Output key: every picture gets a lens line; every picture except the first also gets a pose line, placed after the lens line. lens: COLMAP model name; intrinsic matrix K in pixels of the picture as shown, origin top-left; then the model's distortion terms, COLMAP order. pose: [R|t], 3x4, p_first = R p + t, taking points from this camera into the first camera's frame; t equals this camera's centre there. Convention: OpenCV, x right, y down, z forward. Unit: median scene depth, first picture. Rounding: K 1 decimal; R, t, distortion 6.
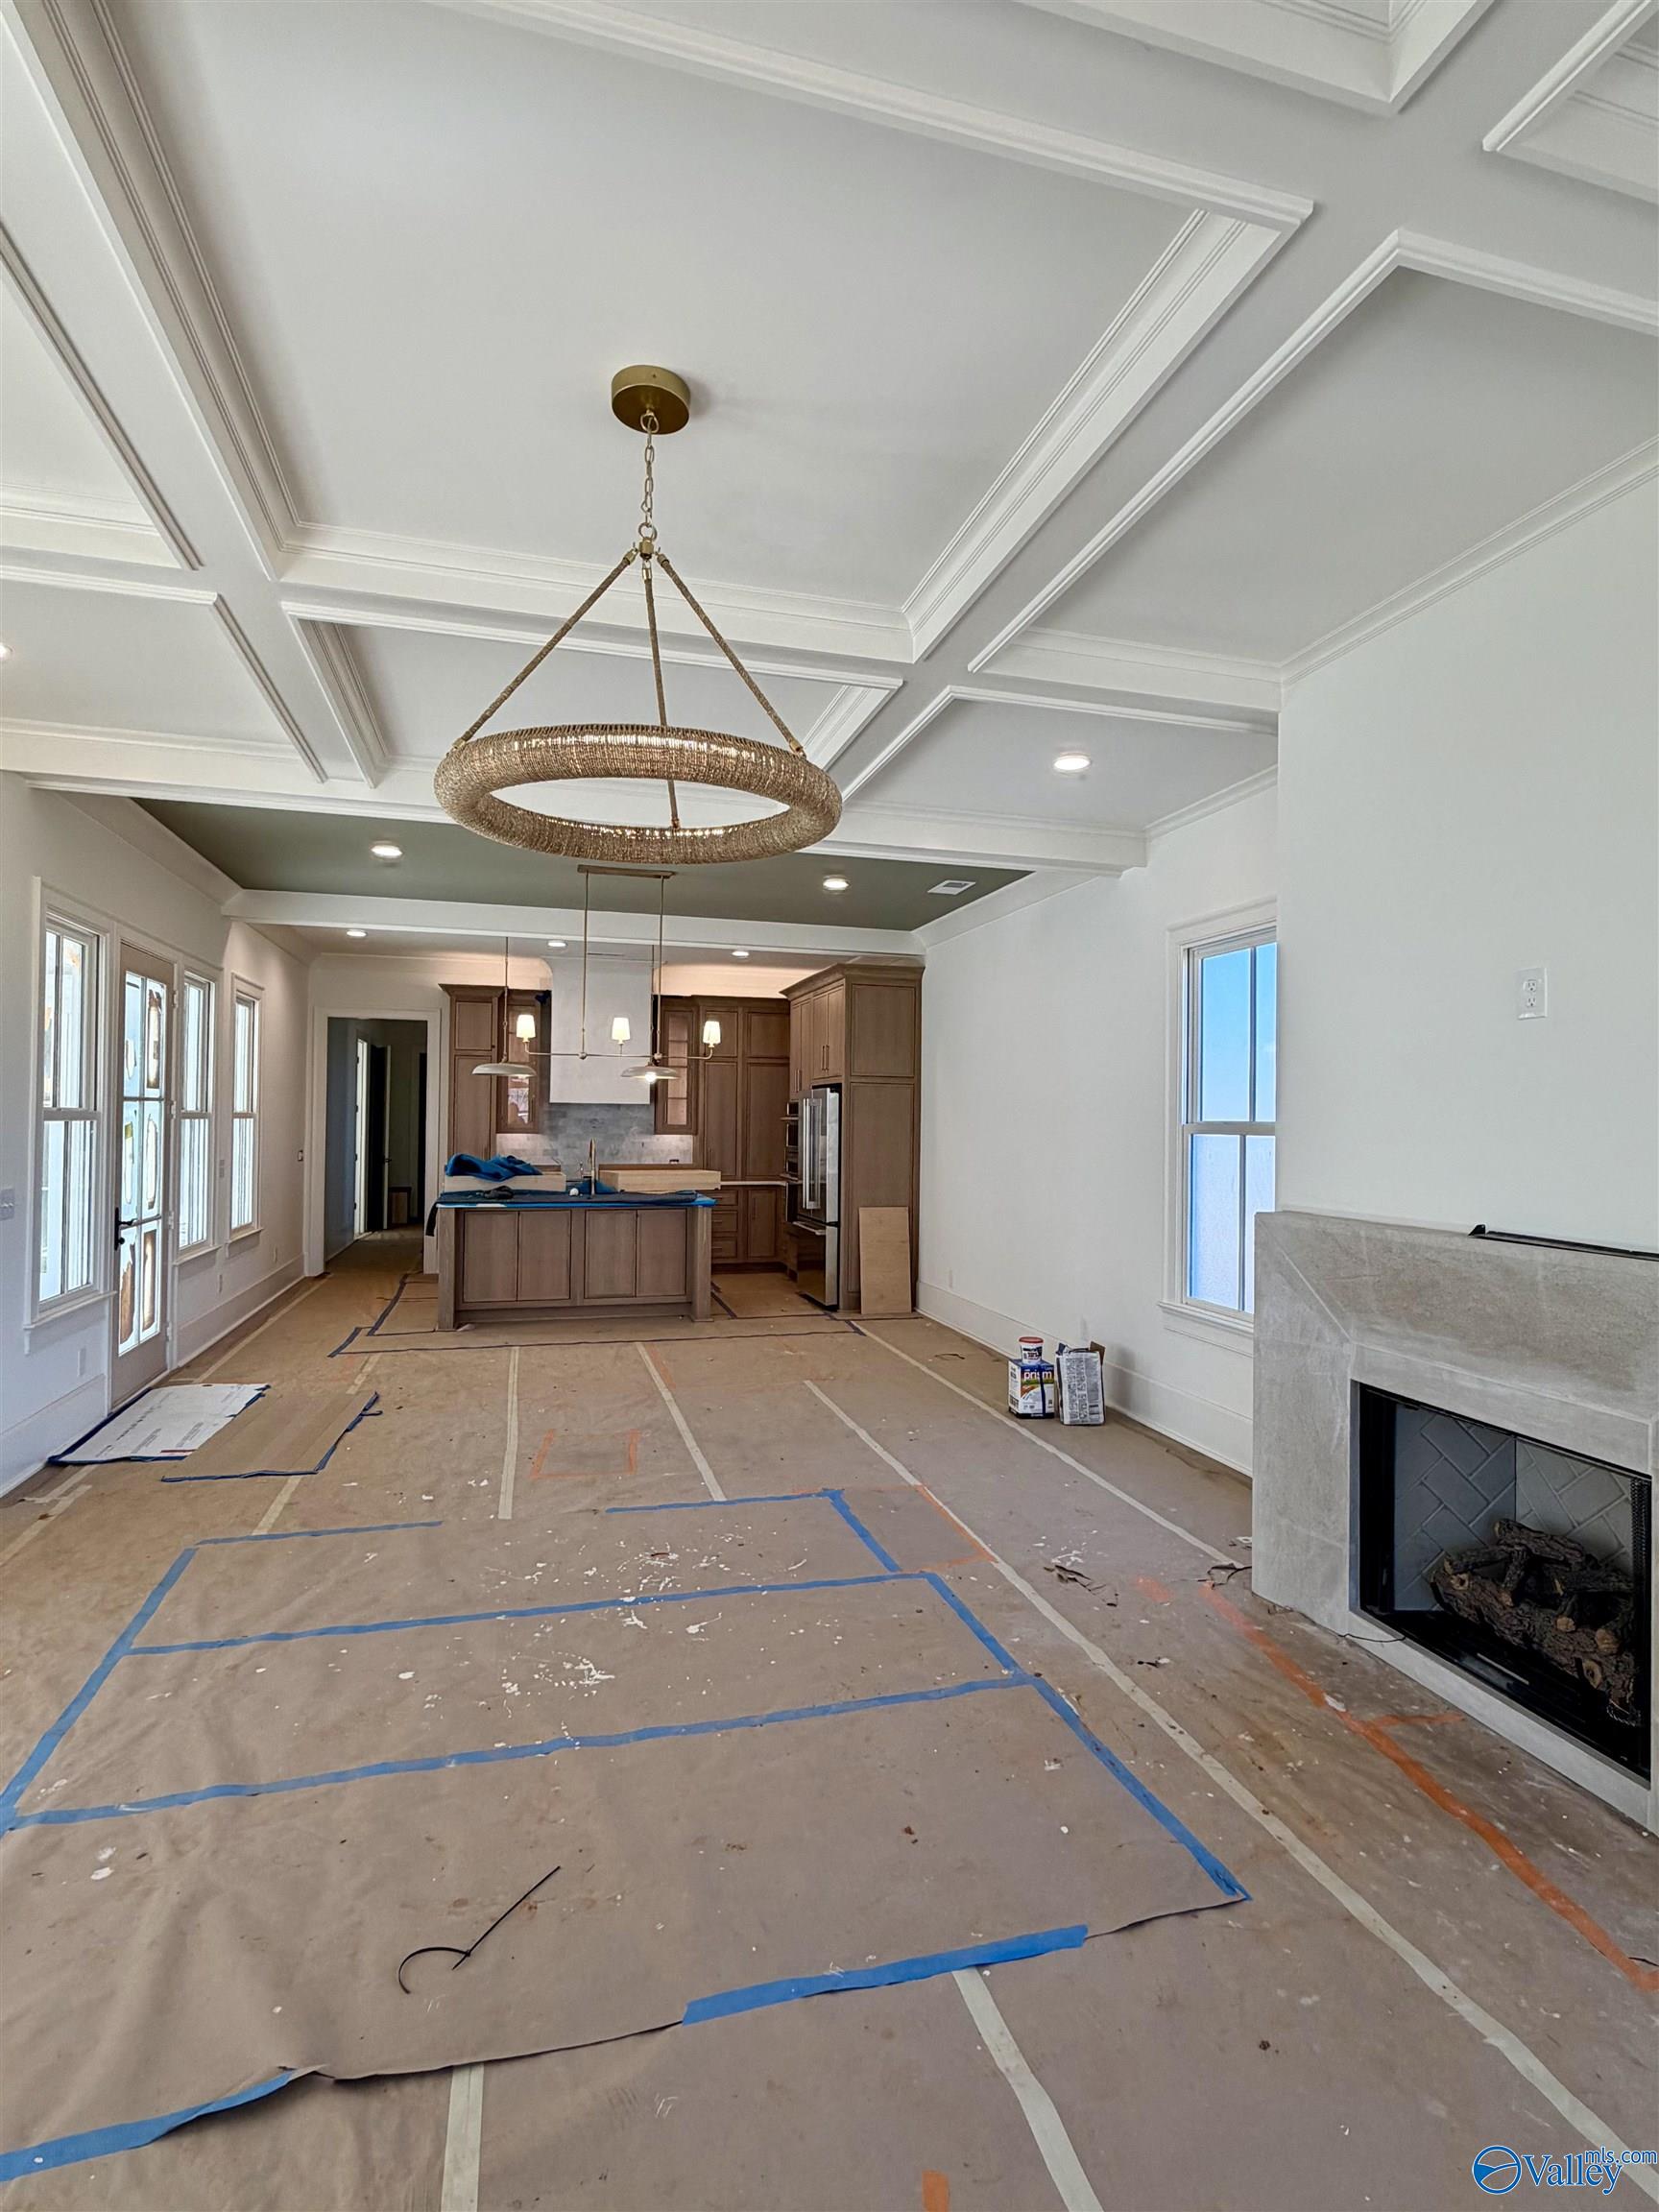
lens RADIAL K [[1089.5, 0, 836.4], [0, 1089.5, 1103.0], [0, 0, 1]] dist [0.002220, 0.000352]
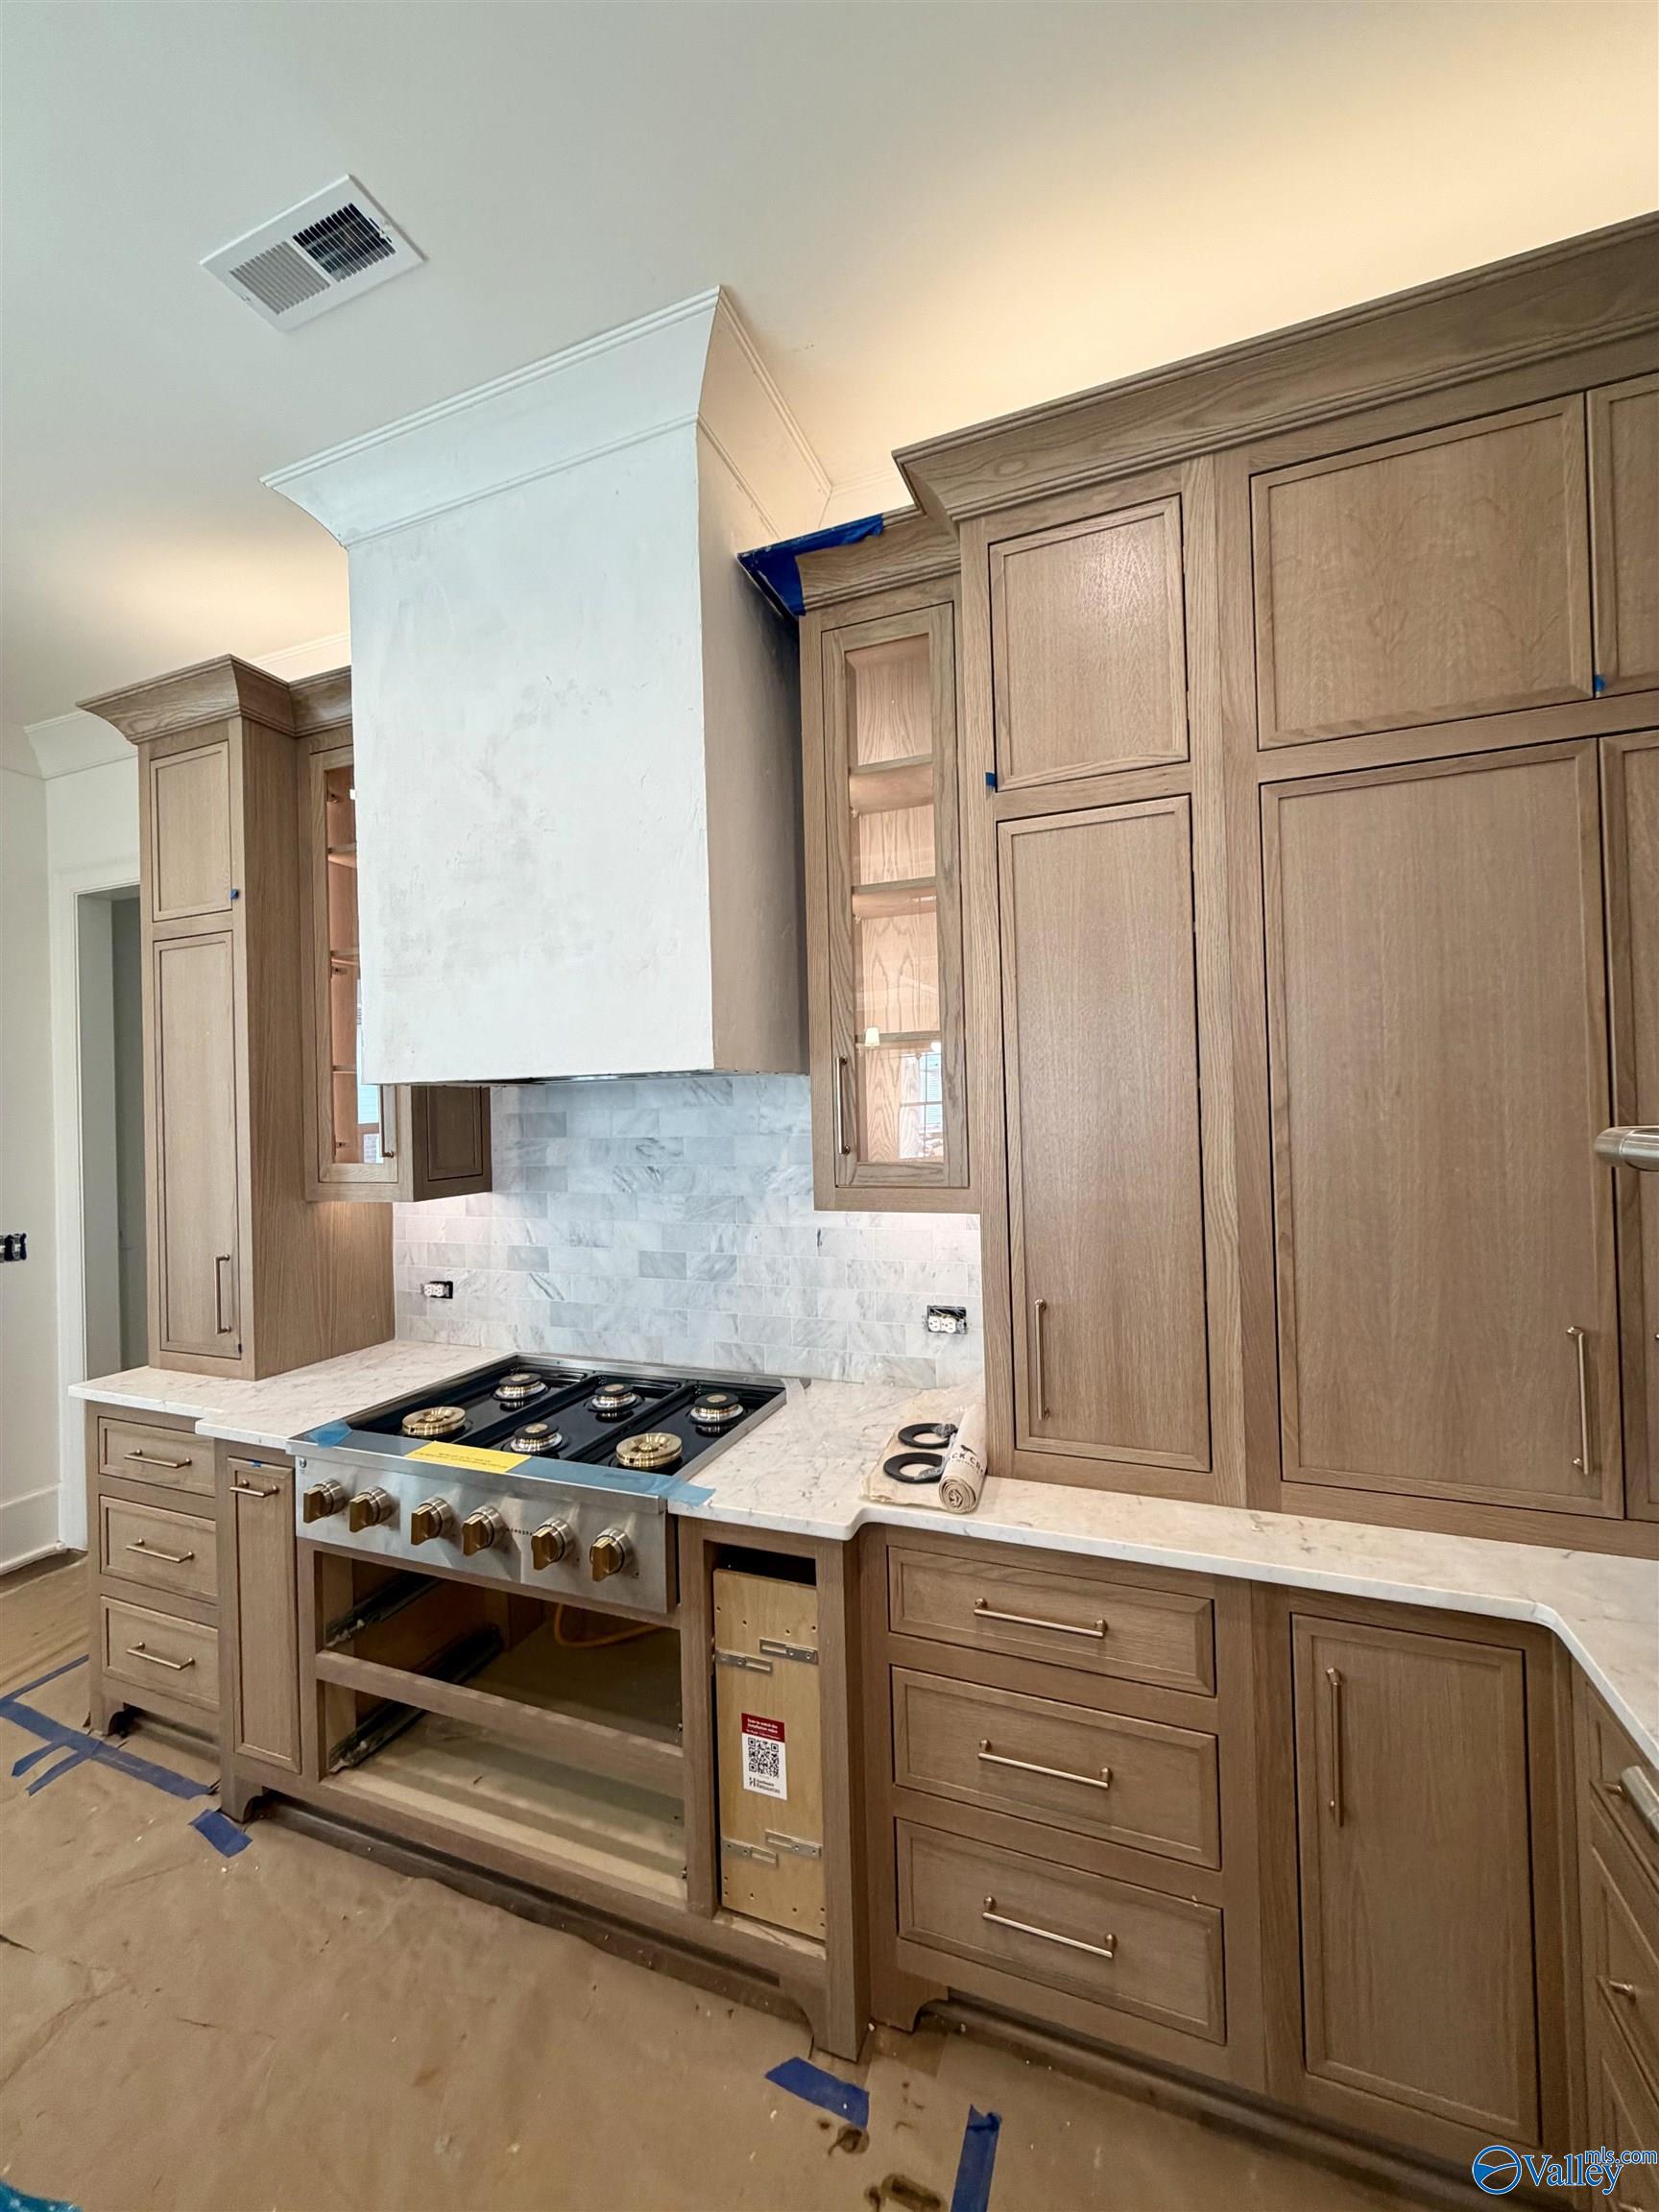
lens RADIAL K [[881.1, 0, 831.0], [0, 881.1, 1099.9], [0, 0, 1]] dist [-0.000719, 0.000360]
pose [[0.796193, -0.037631, -0.603871, -0.056418], [0.043103, 0.999056, -0.005428, 0.008551], [0.603505, -0.021707, 0.797063, 0.870413]]
